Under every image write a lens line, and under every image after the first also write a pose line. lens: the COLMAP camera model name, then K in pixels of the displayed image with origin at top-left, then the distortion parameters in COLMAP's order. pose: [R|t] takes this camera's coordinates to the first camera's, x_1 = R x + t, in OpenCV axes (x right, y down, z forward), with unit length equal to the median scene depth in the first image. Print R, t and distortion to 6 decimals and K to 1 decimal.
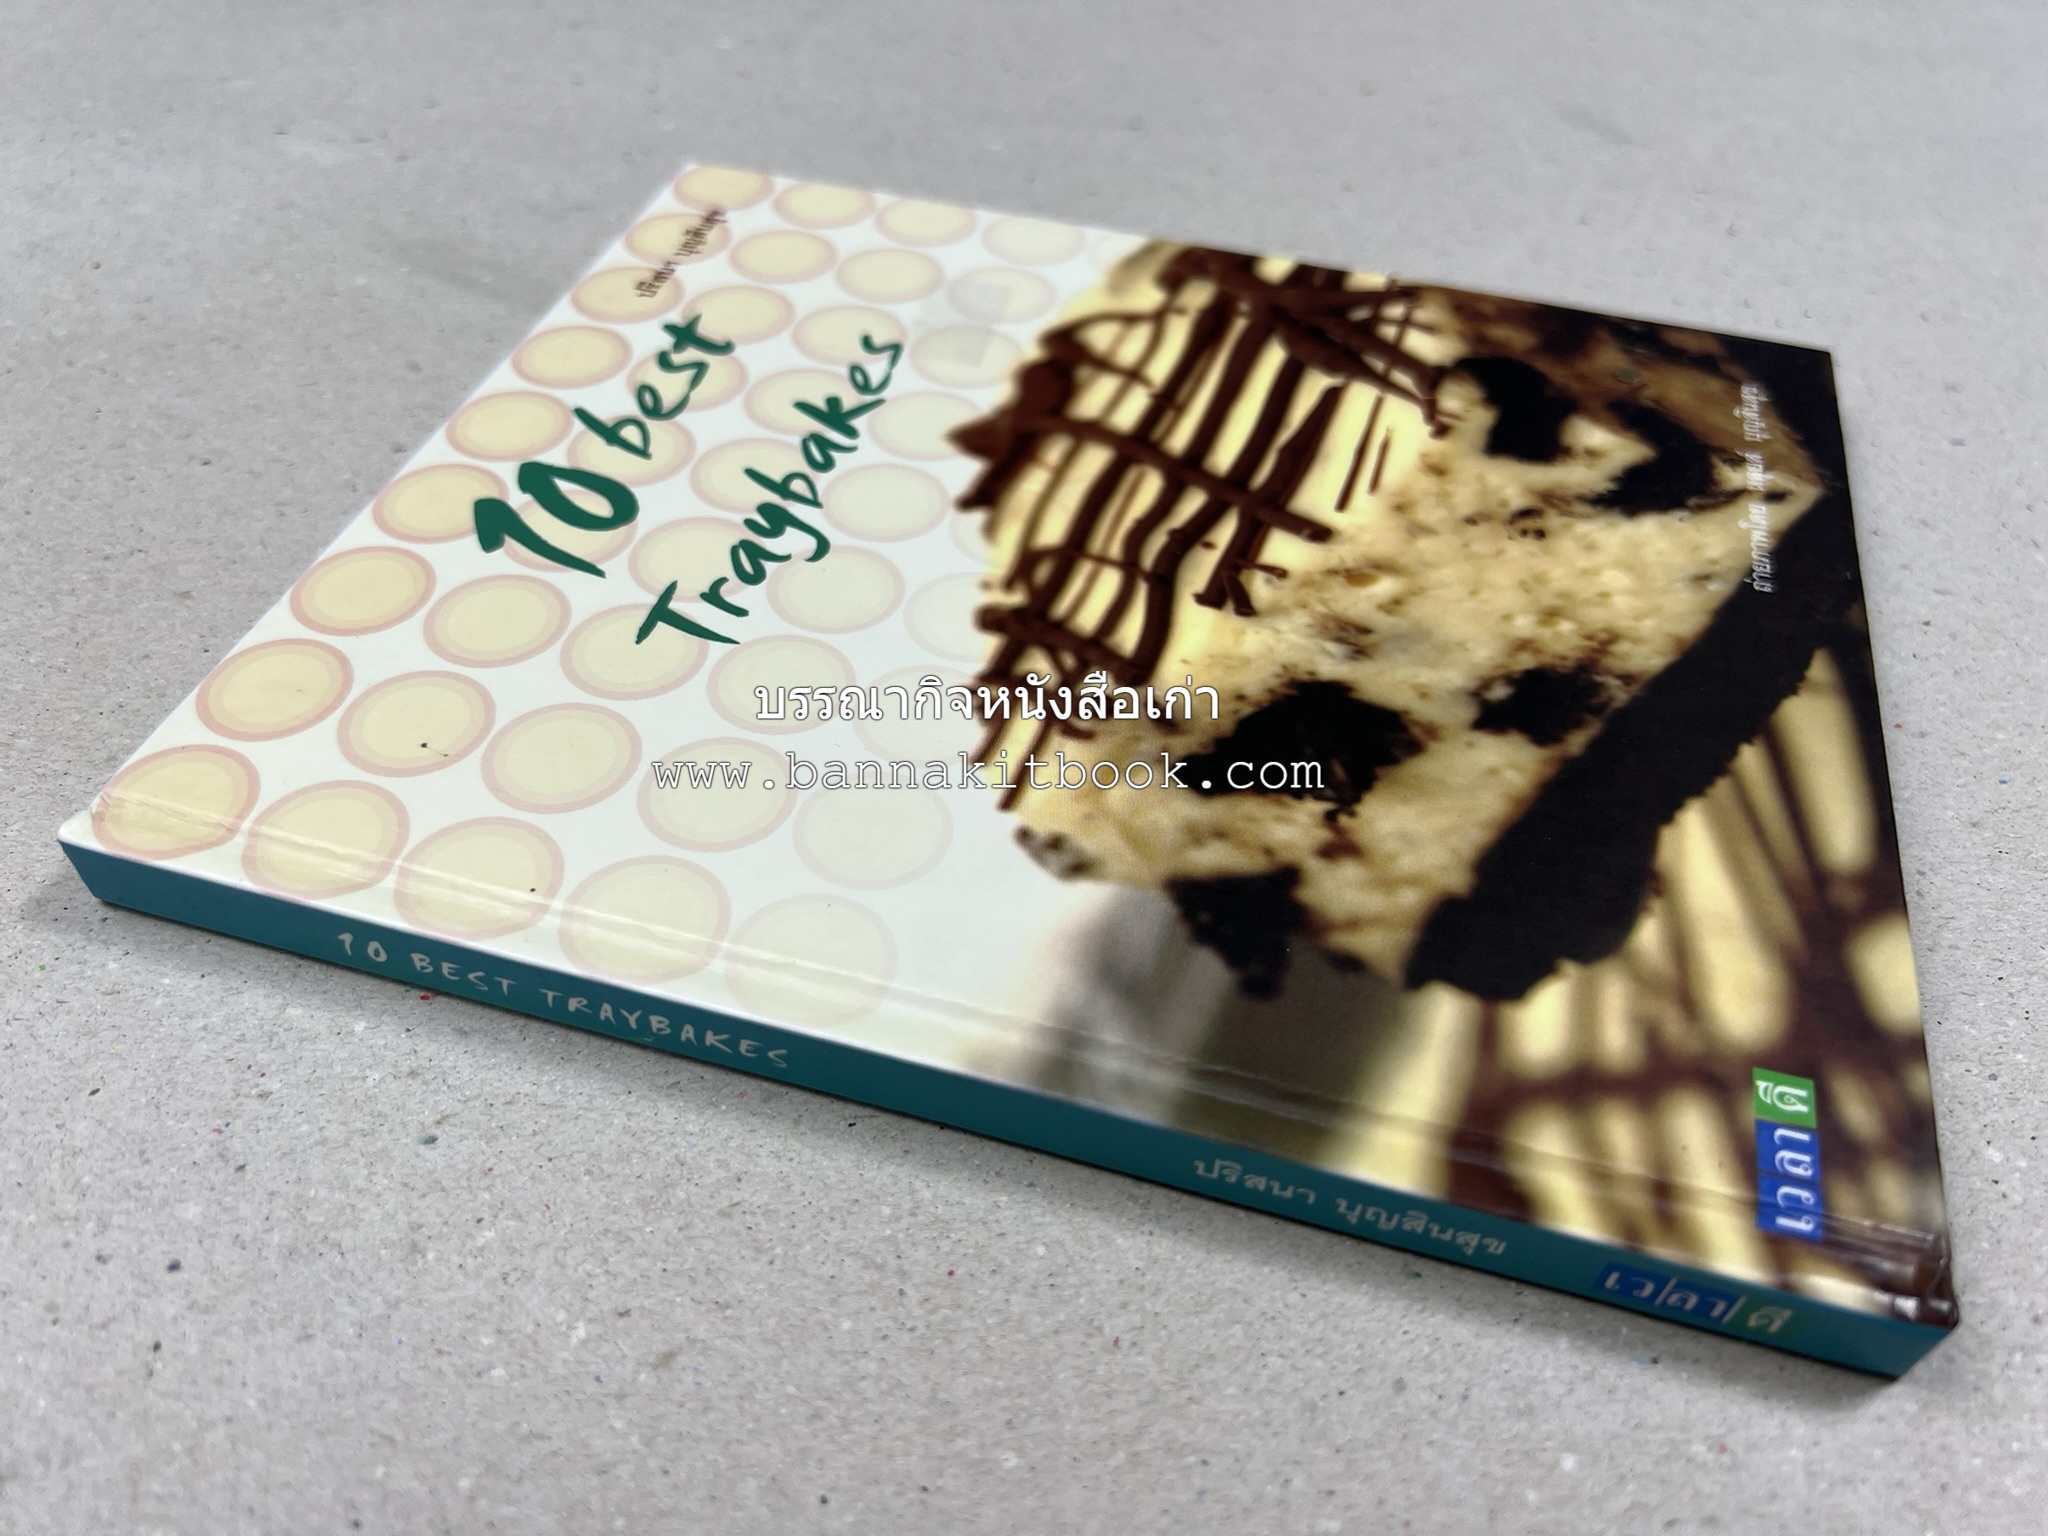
lens RADIAL K [[1587.9, 0, 1023.9], [0, 1587.9, 811.5], [0, 0, 1]] dist [0.120124, -0.379045]
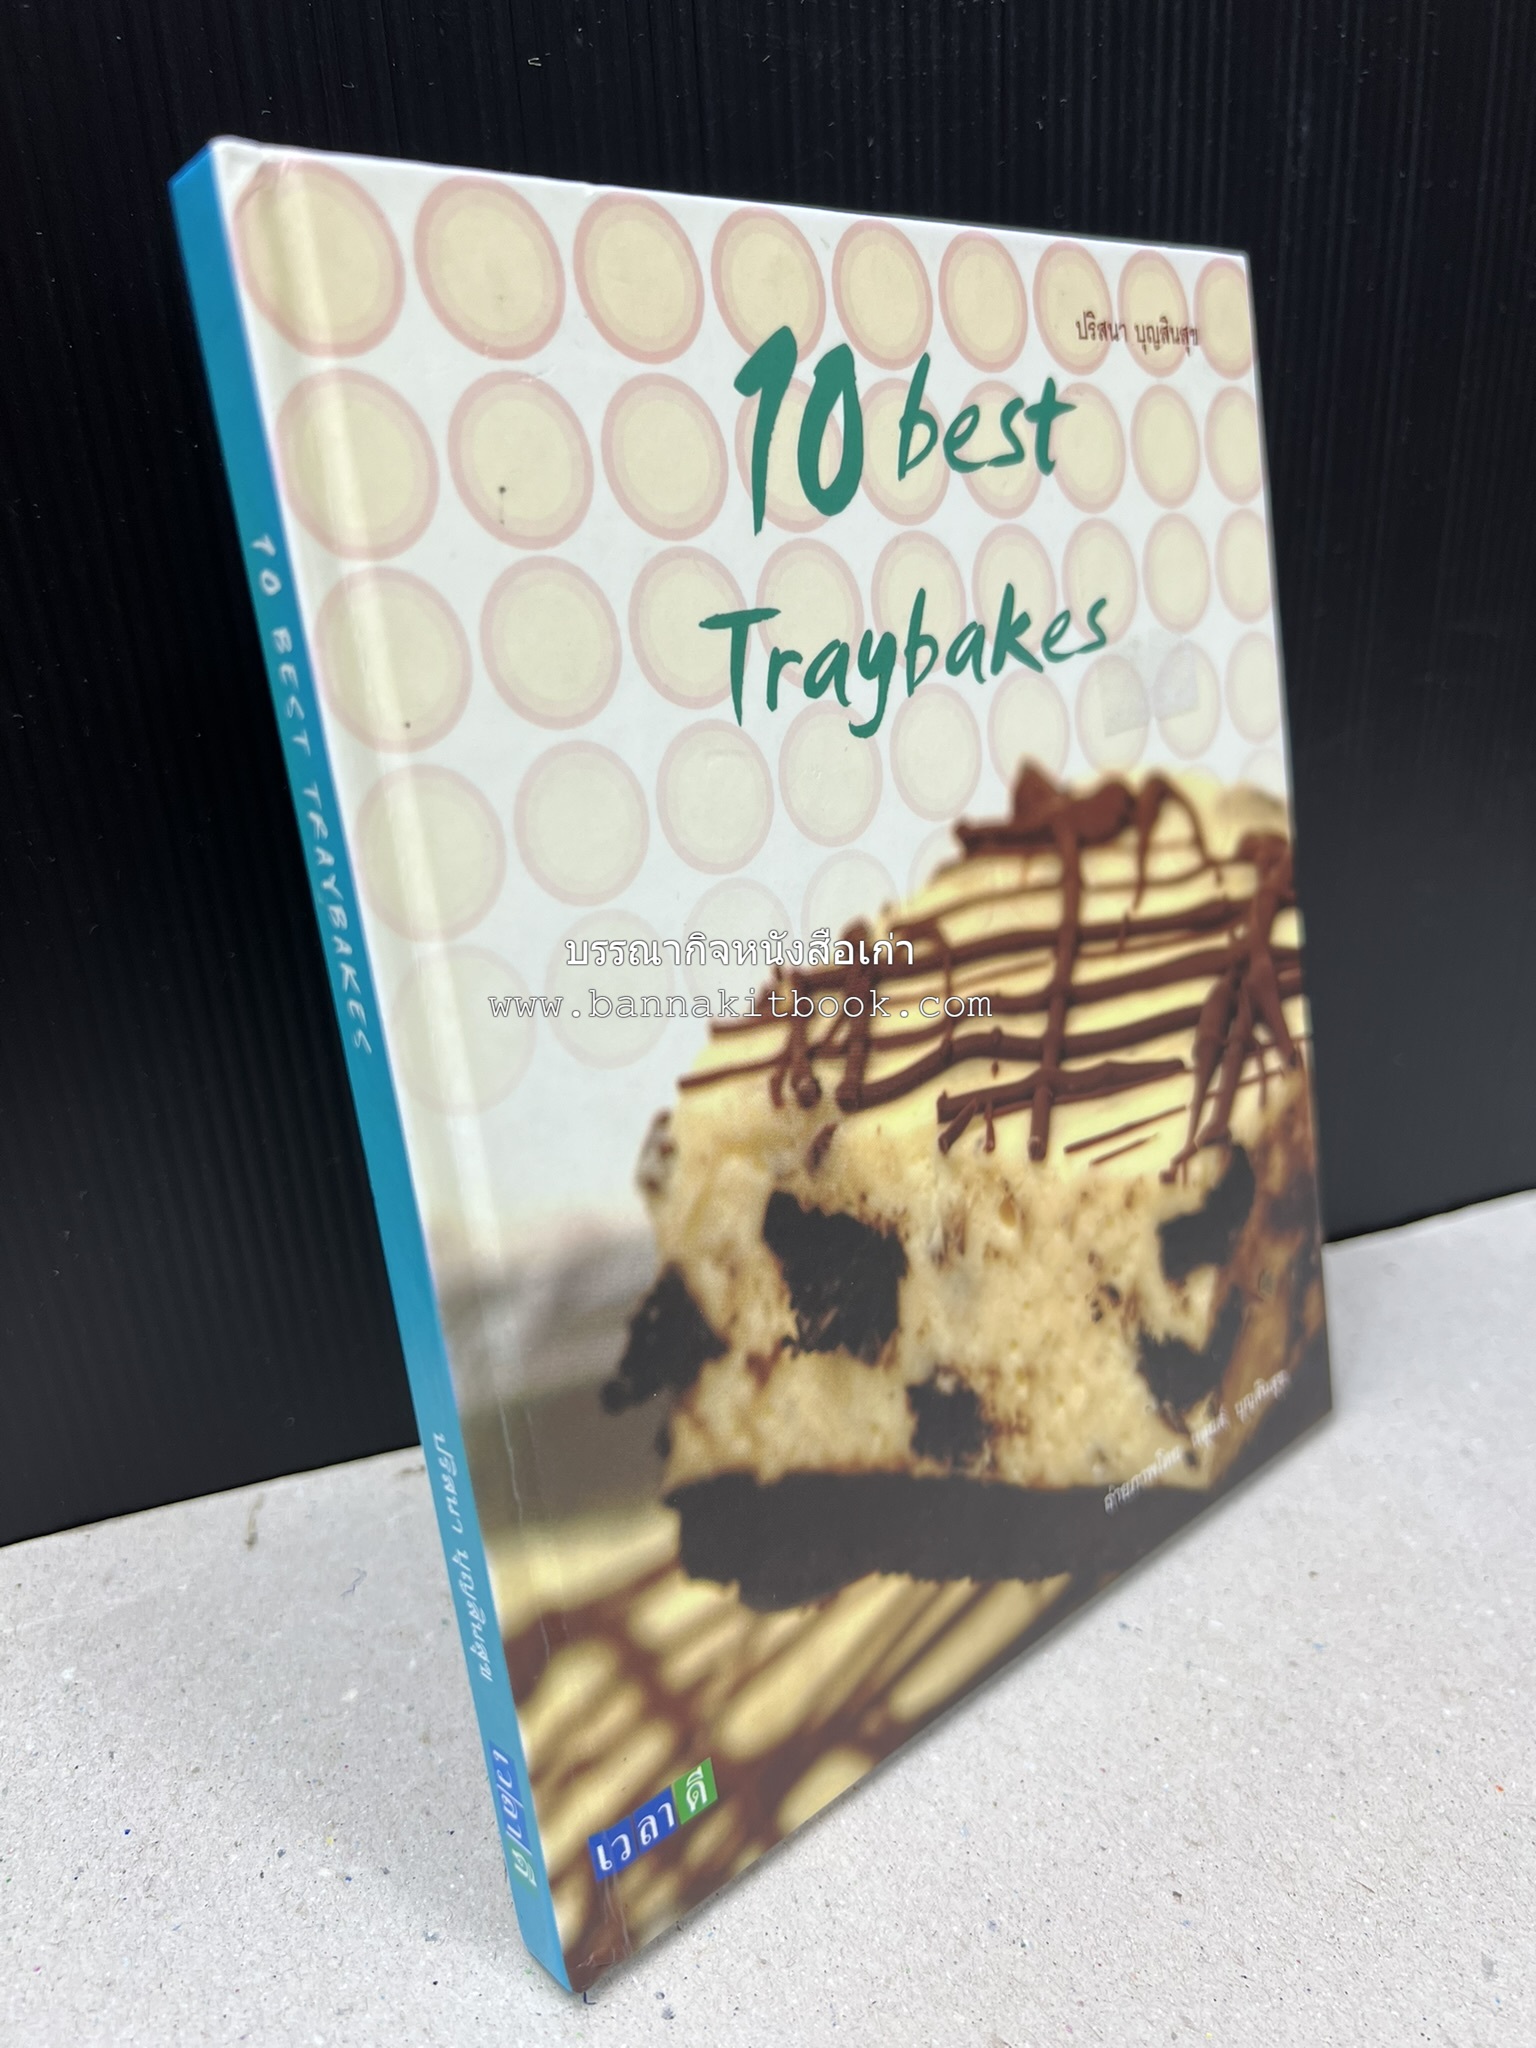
lens RADIAL K [[1587.9, 0, 742.3], [0, 1587.9, 1029.8], [0, 0, 1]] dist [0.120124, -0.379045]
pose [[0.361110, 0.867485, 0.342155, -0.329156], [-0.932426, 0.341191, 0.119039, -0.150320], [-0.013476, -0.362020, 0.932073, 0.052580]]
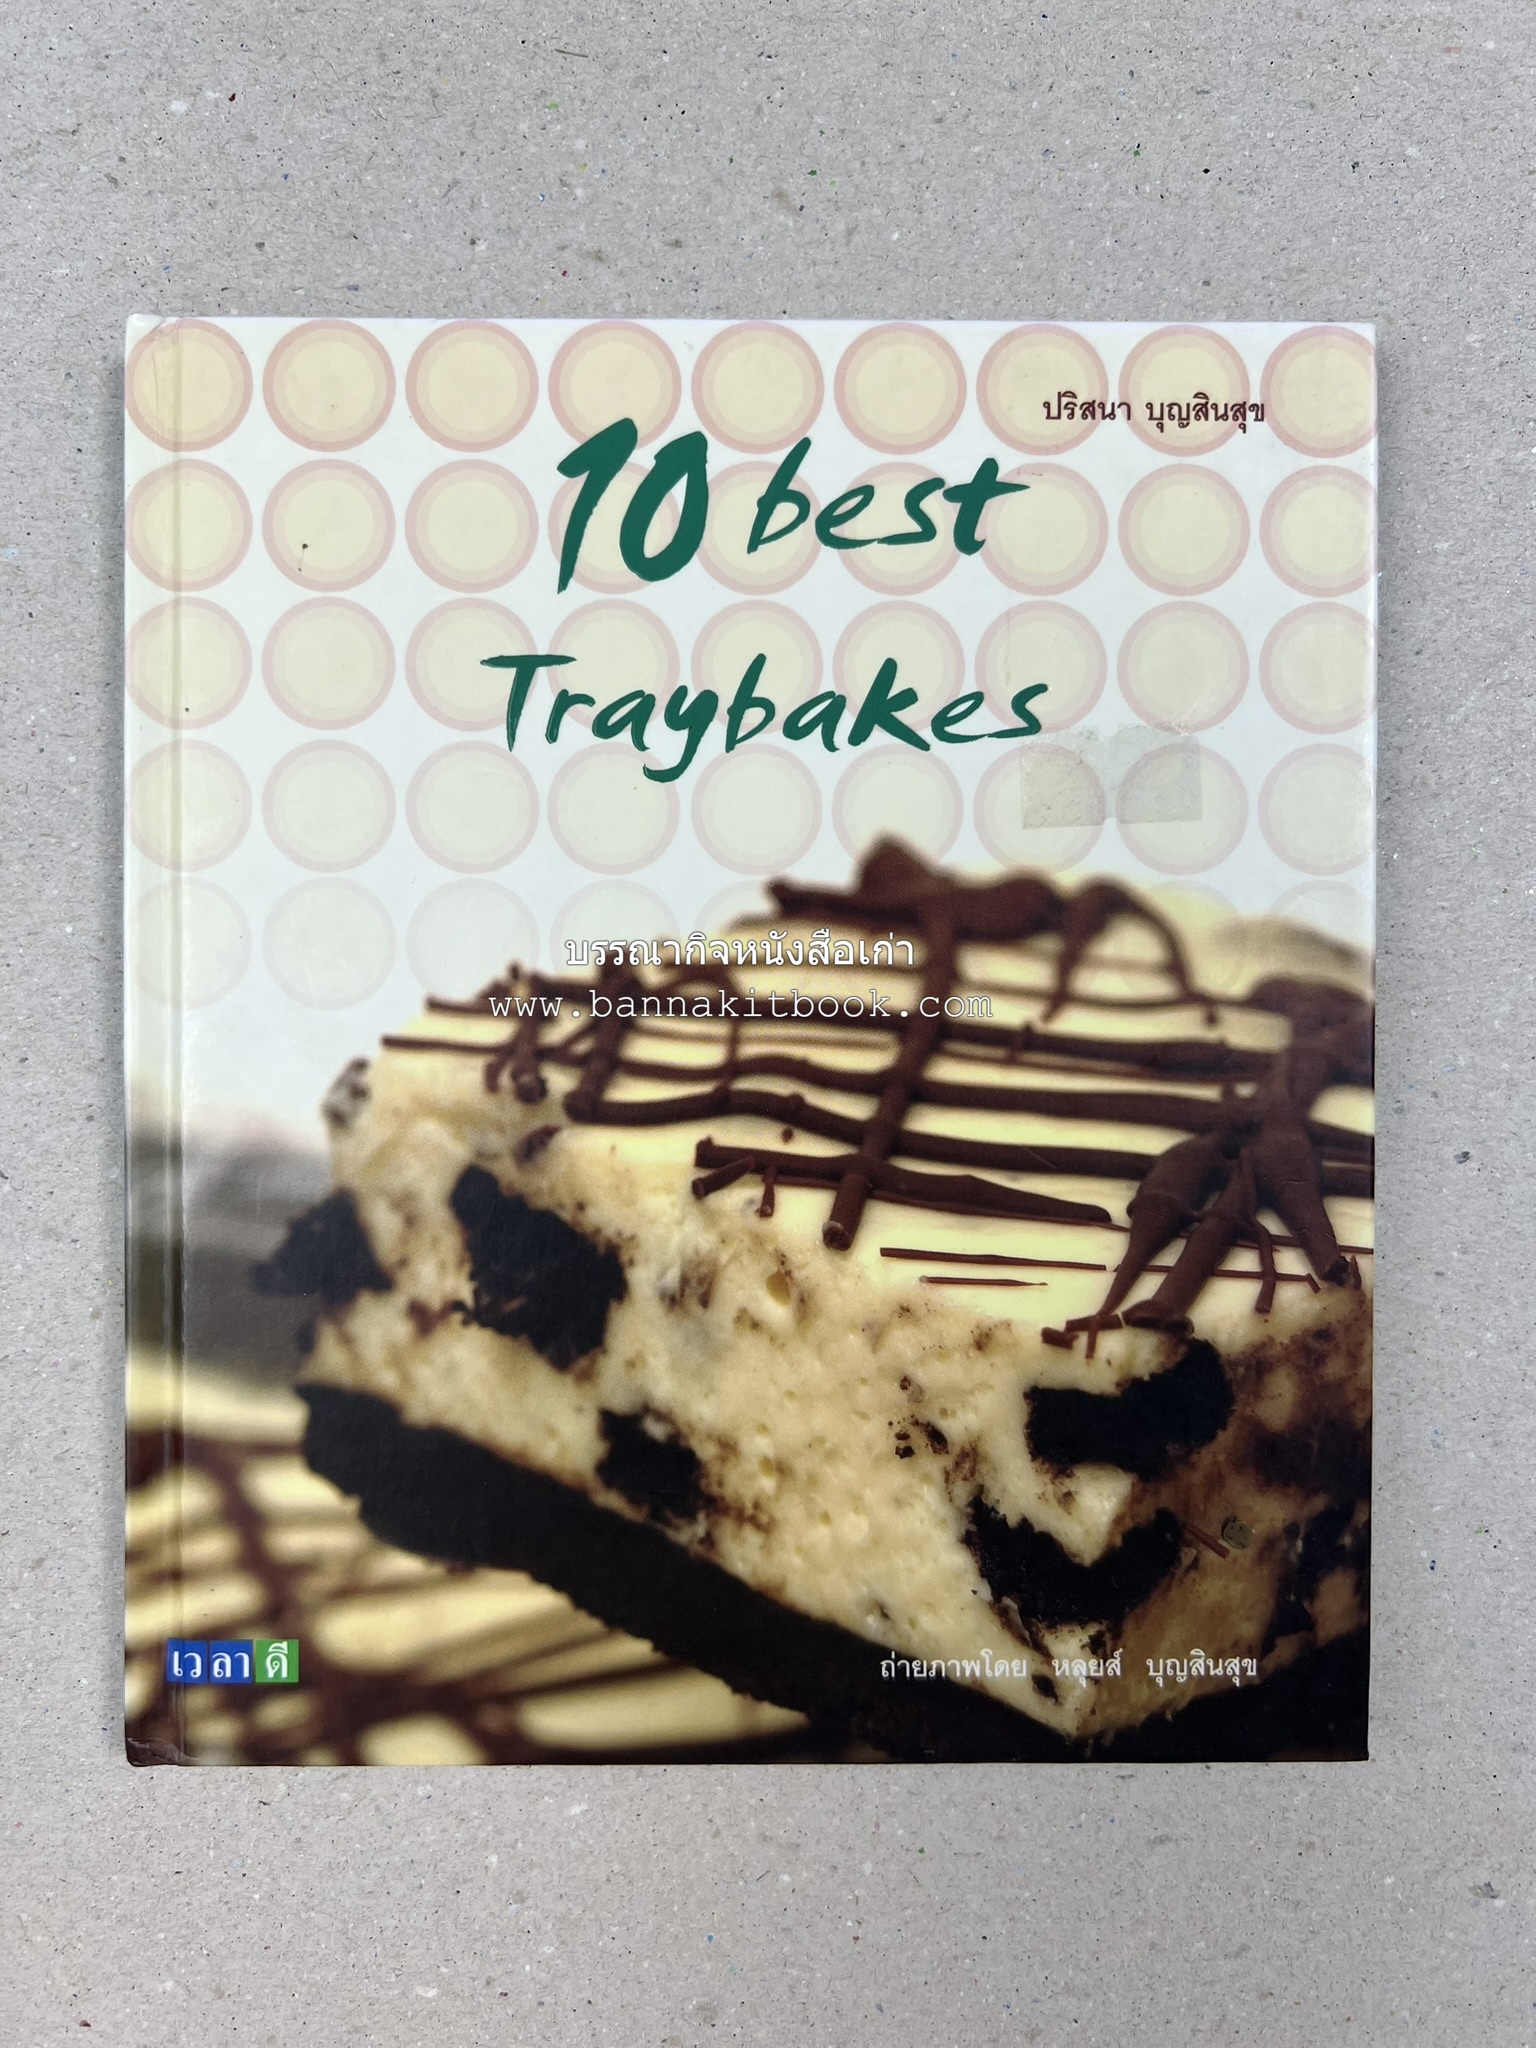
lens RADIAL K [[1587.9, 0, 742.3], [0, 1587.9, 1029.8], [0, 0, 1]] dist [0.120124, -0.379045]
pose [[0.268125, 0.963260, -0.015455, 0.060525], [-0.703167, 0.206644, 0.680334, -0.875145], [0.658532, -0.171547, 0.732740, 0.262299]]
